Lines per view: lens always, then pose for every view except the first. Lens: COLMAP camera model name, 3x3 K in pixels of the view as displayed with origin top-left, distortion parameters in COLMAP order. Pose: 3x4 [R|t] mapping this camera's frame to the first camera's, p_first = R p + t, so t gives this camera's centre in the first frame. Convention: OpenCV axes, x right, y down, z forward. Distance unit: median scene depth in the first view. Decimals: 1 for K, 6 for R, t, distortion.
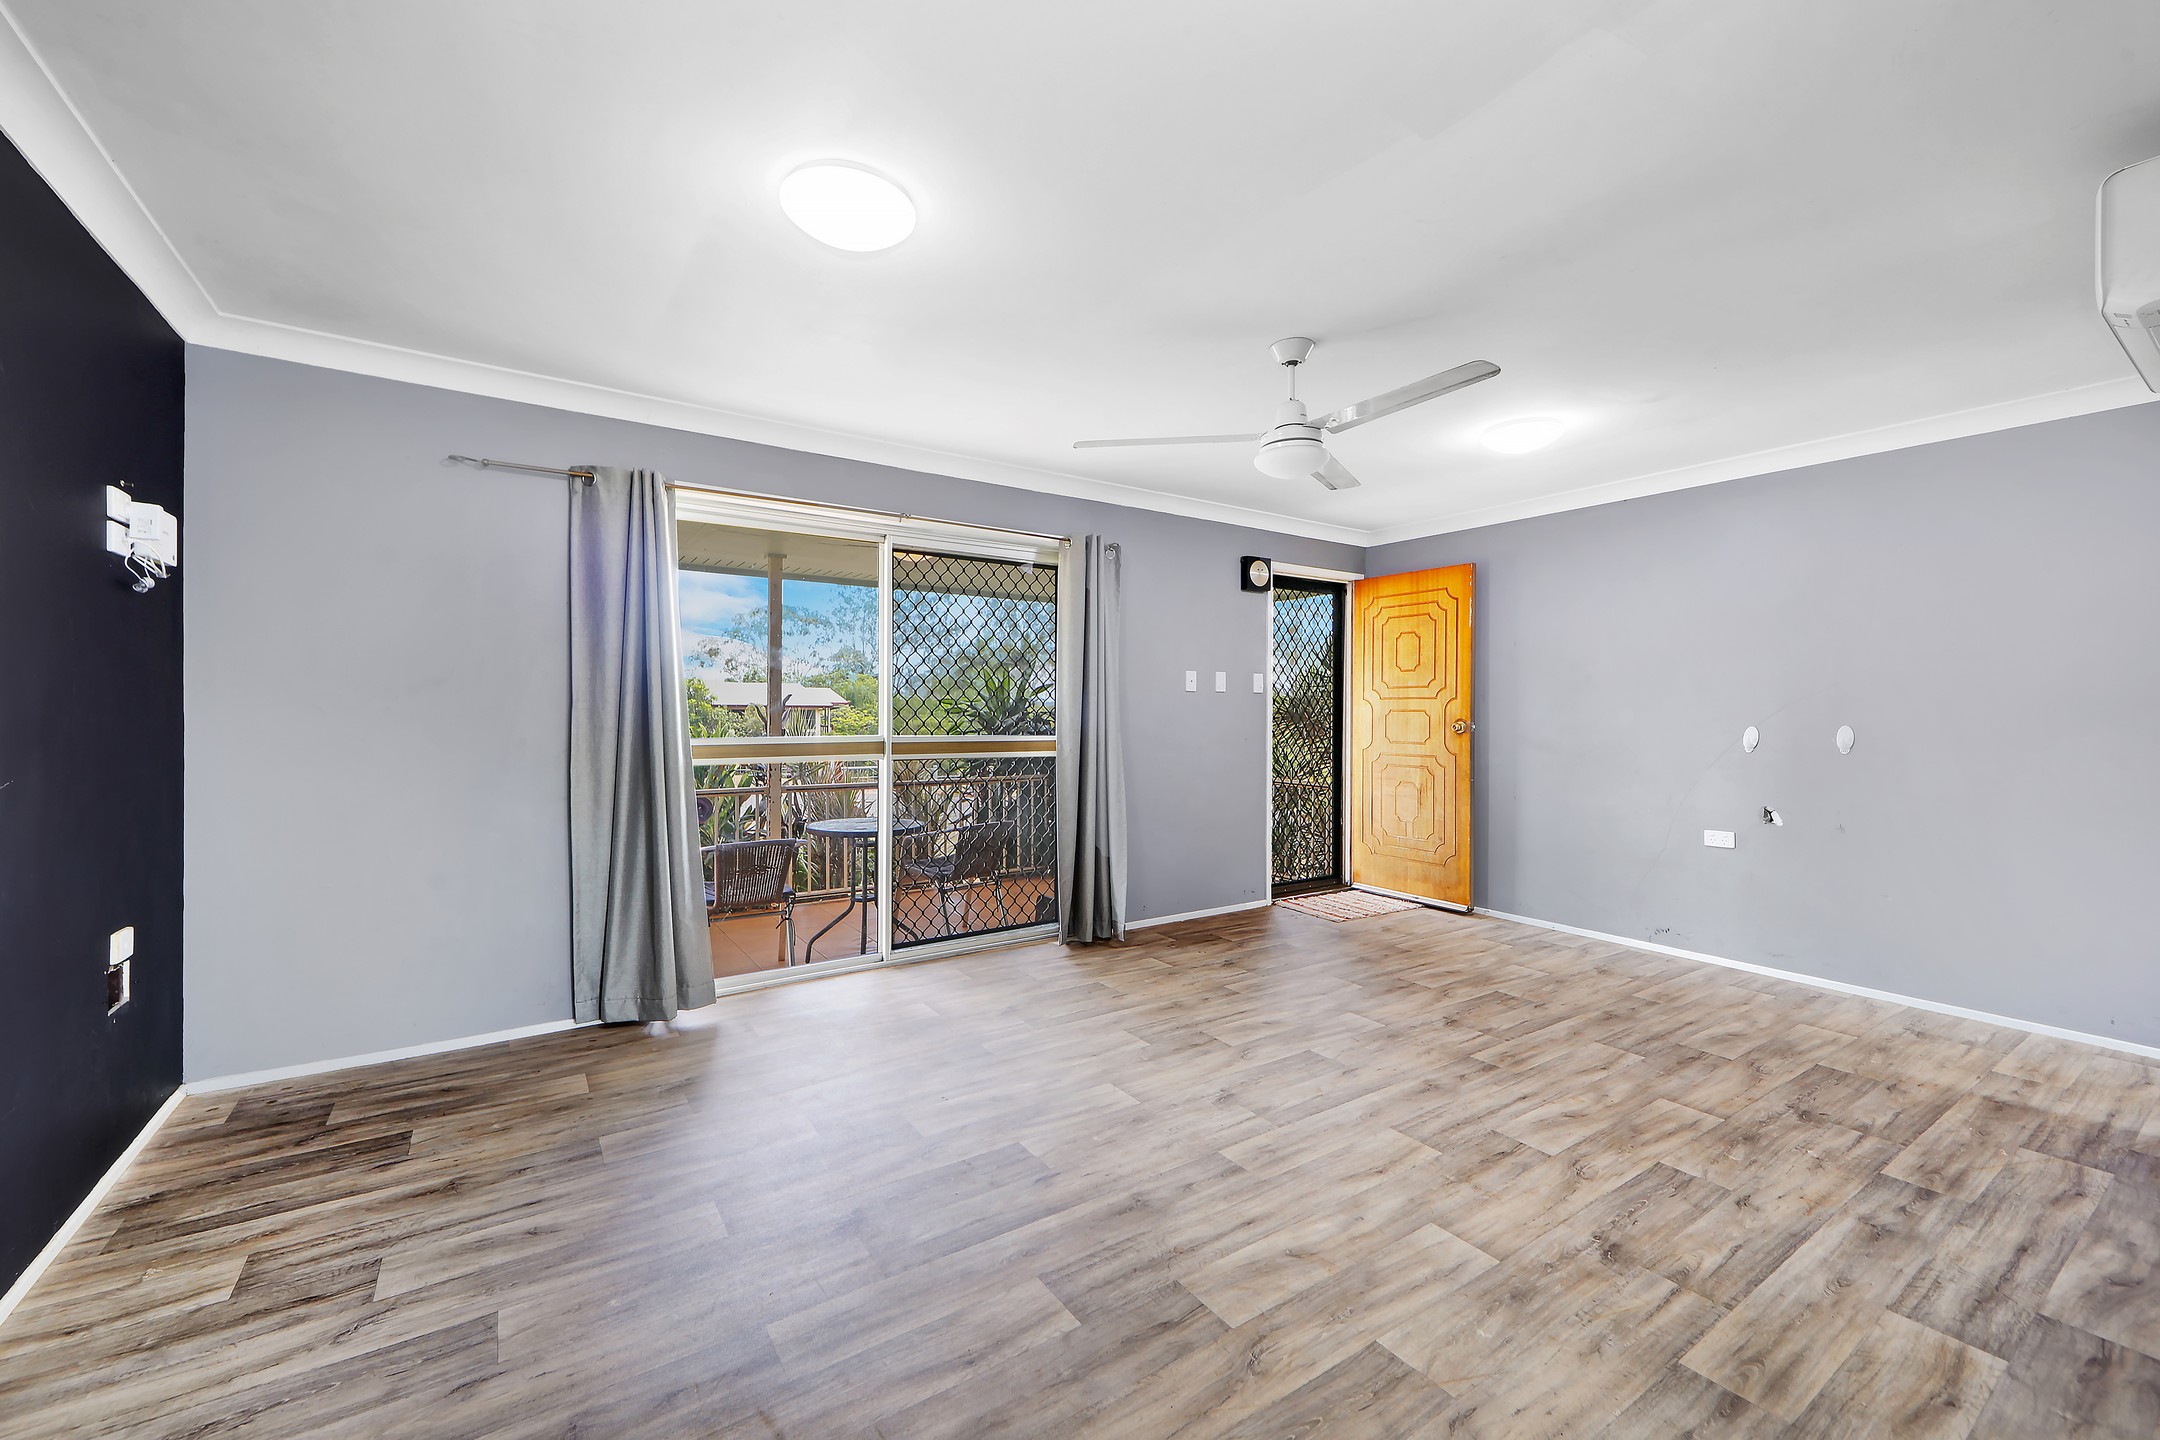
lens RADIAL K [[848.6, 0, 1047.0], [0, 848.6, 724.5], [0, 0, 1]] dist [0.016719, -0.003355]
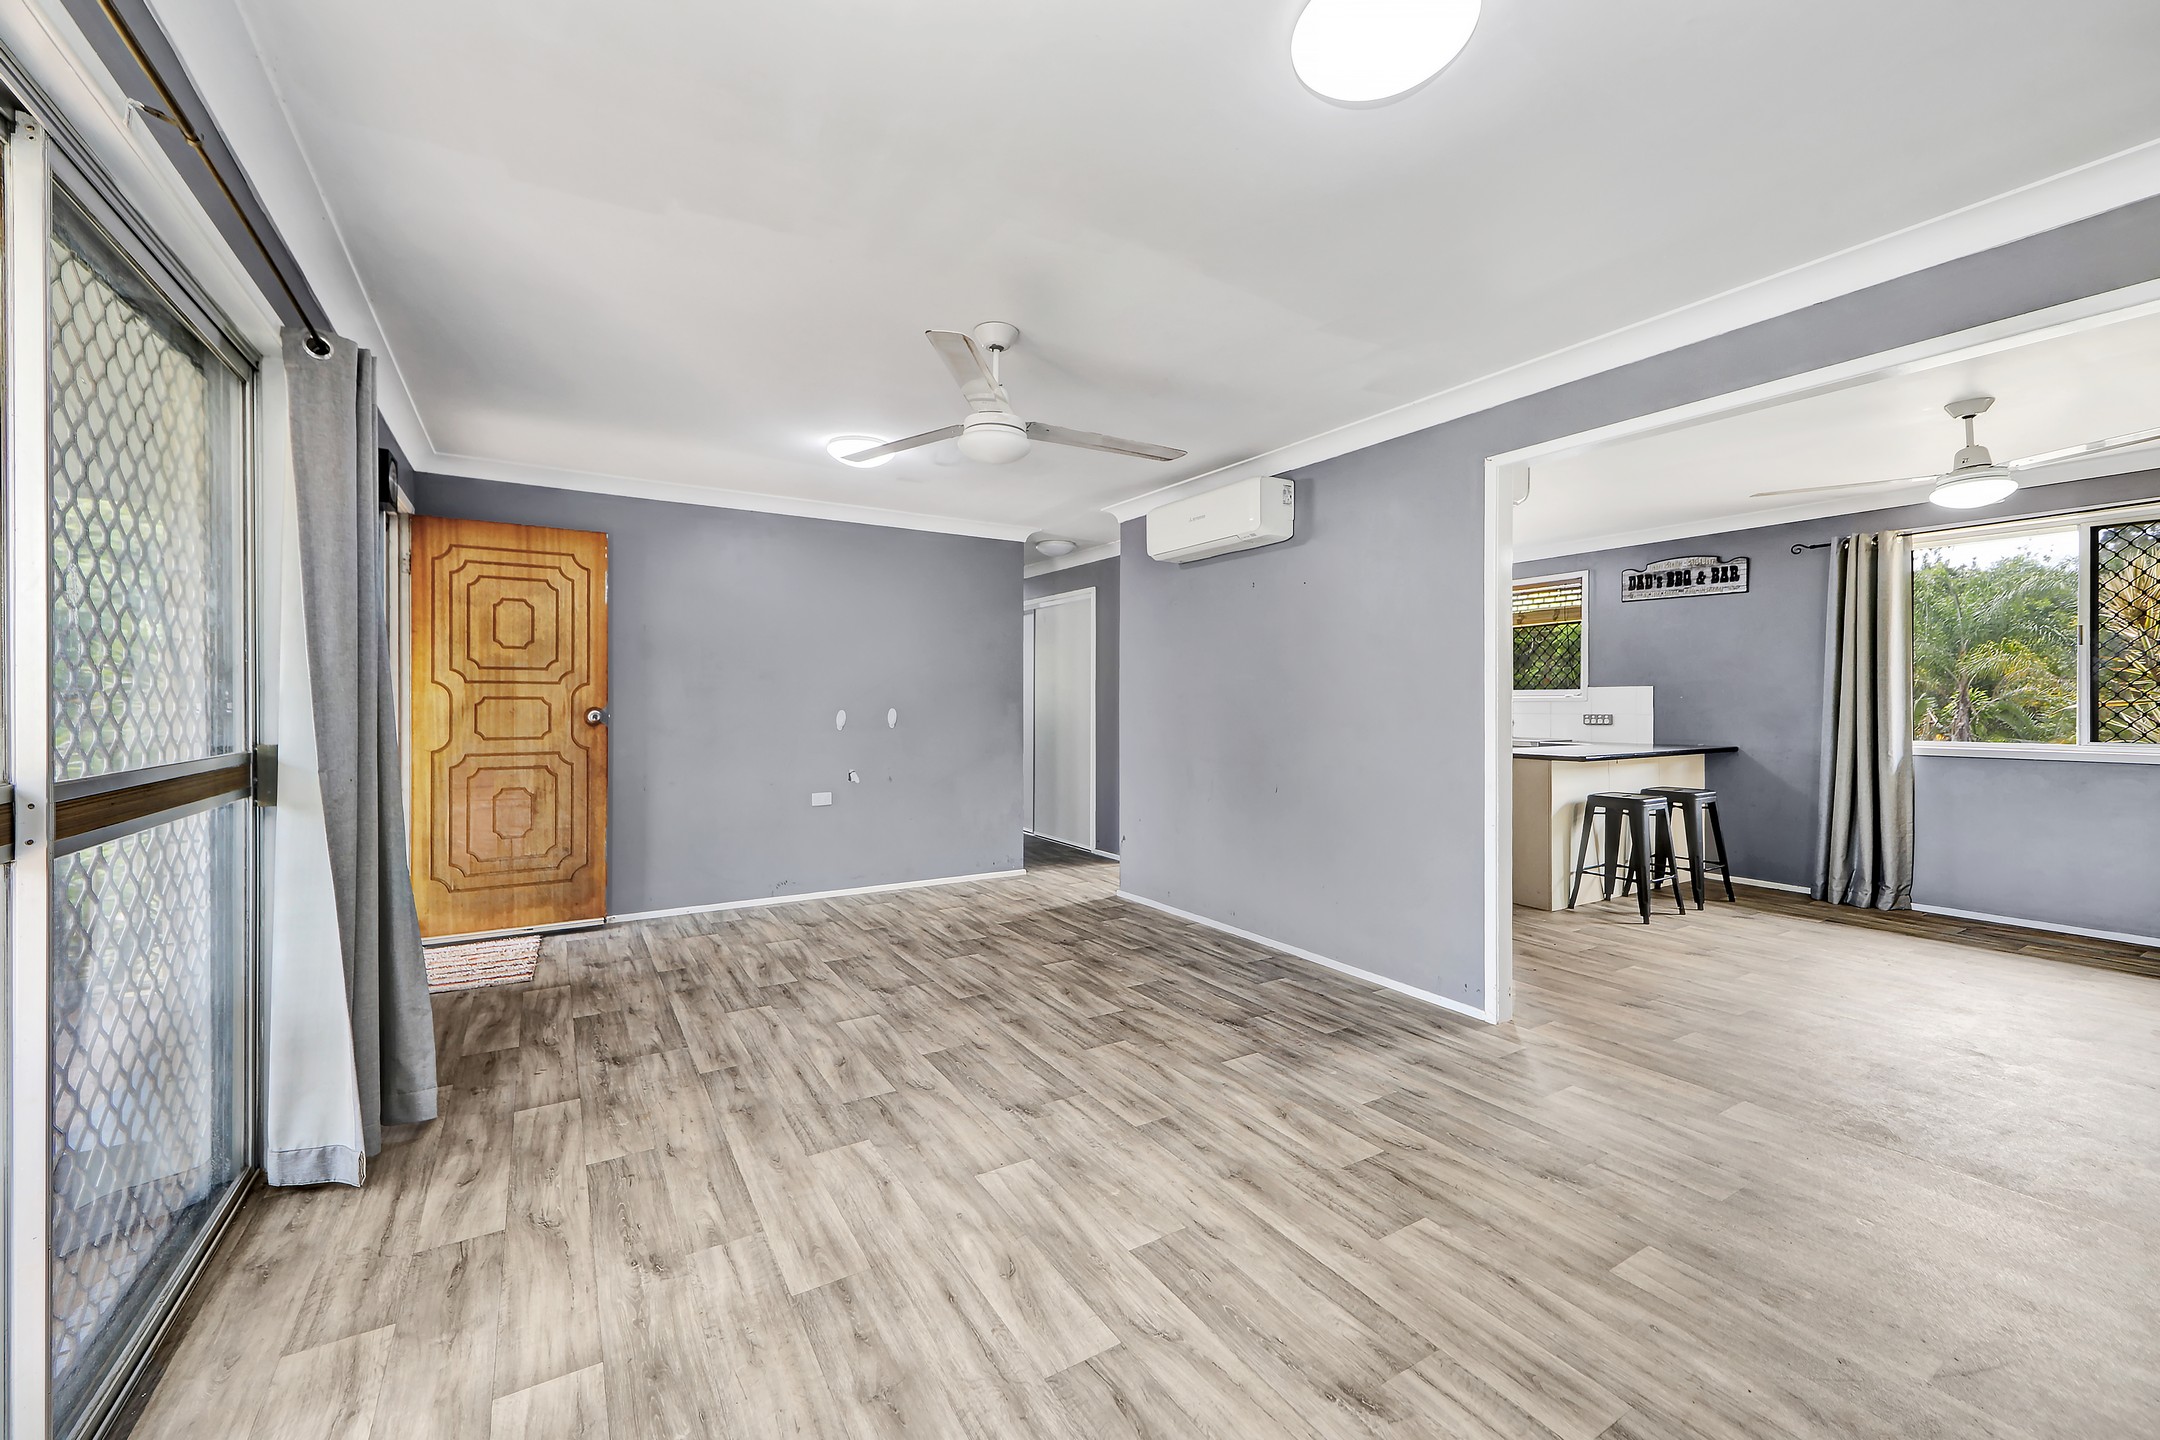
lens RADIAL K [[848.6, 0, 1067.9], [0, 848.6, 724.8], [0, 0, 1]] dist [0.016719, -0.003355]
pose [[0.022803, -0.030949, 0.999261, -0.677455], [0.012979, 0.999446, 0.030659, -0.016758], [-0.999656, 0.012270, 0.023192, 0.867752]]
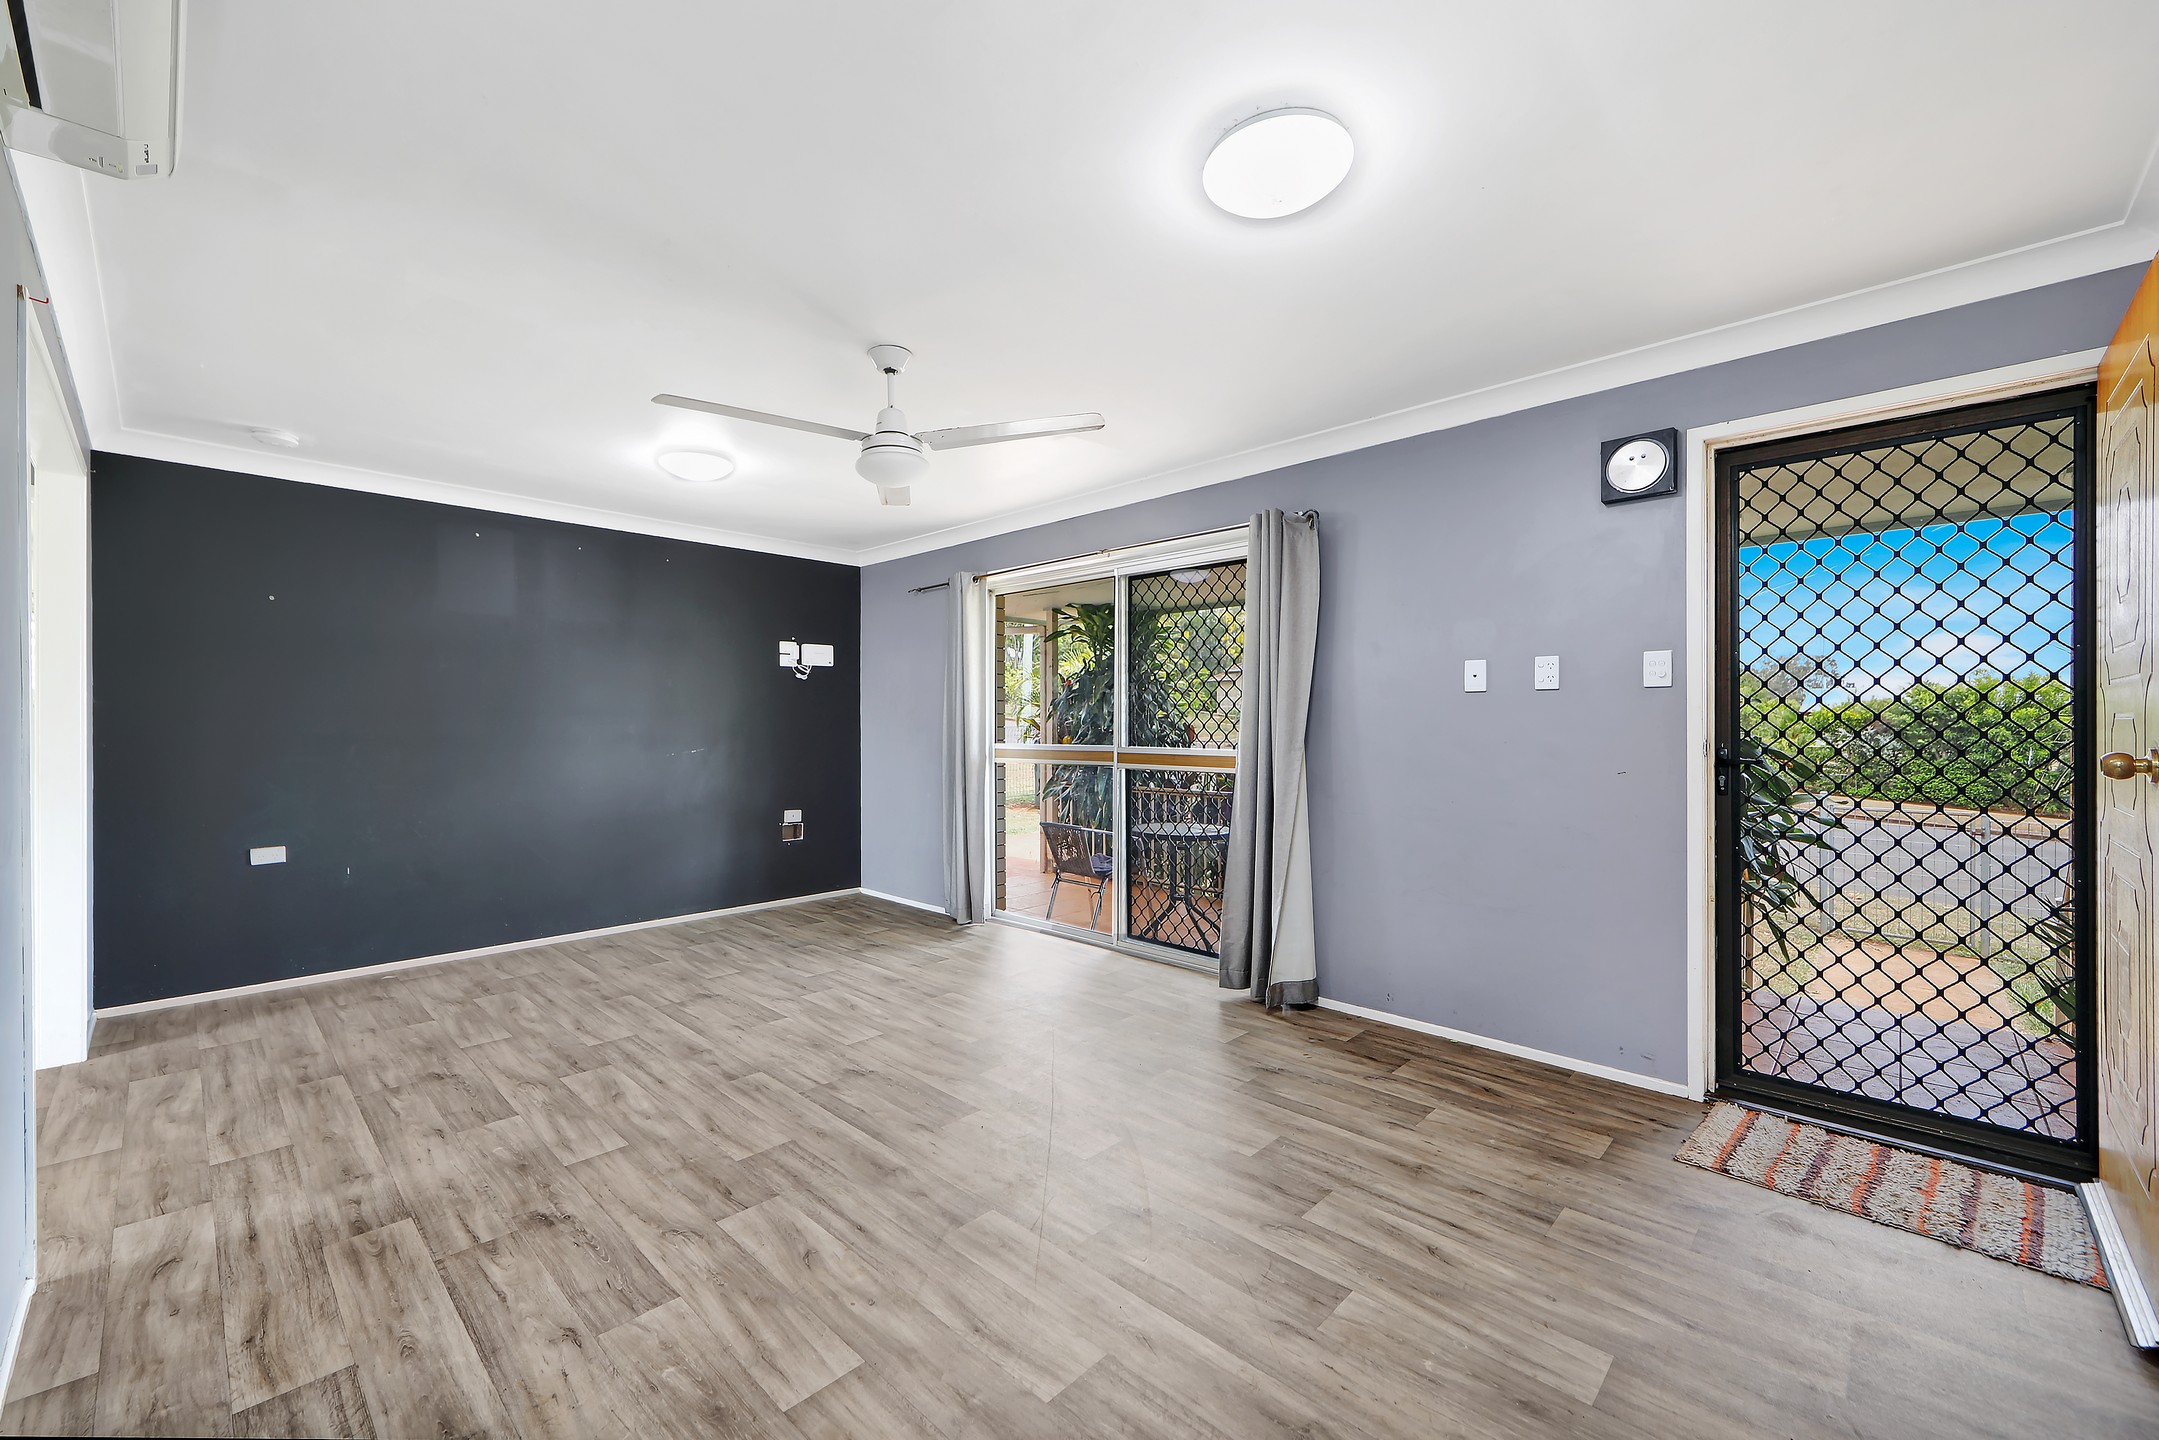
lens RADIAL K [[848.2, 0, 1053.4], [0, 848.2, 724.2], [0, 0, 1]] dist [0.016719, -0.003355]
pose [[0.221447, -0.002846, -0.975168, 1.262510], [-0.012782, 0.999901, -0.005821, -0.010568], [0.975089, 0.013753, 0.221389, 0.936628]]
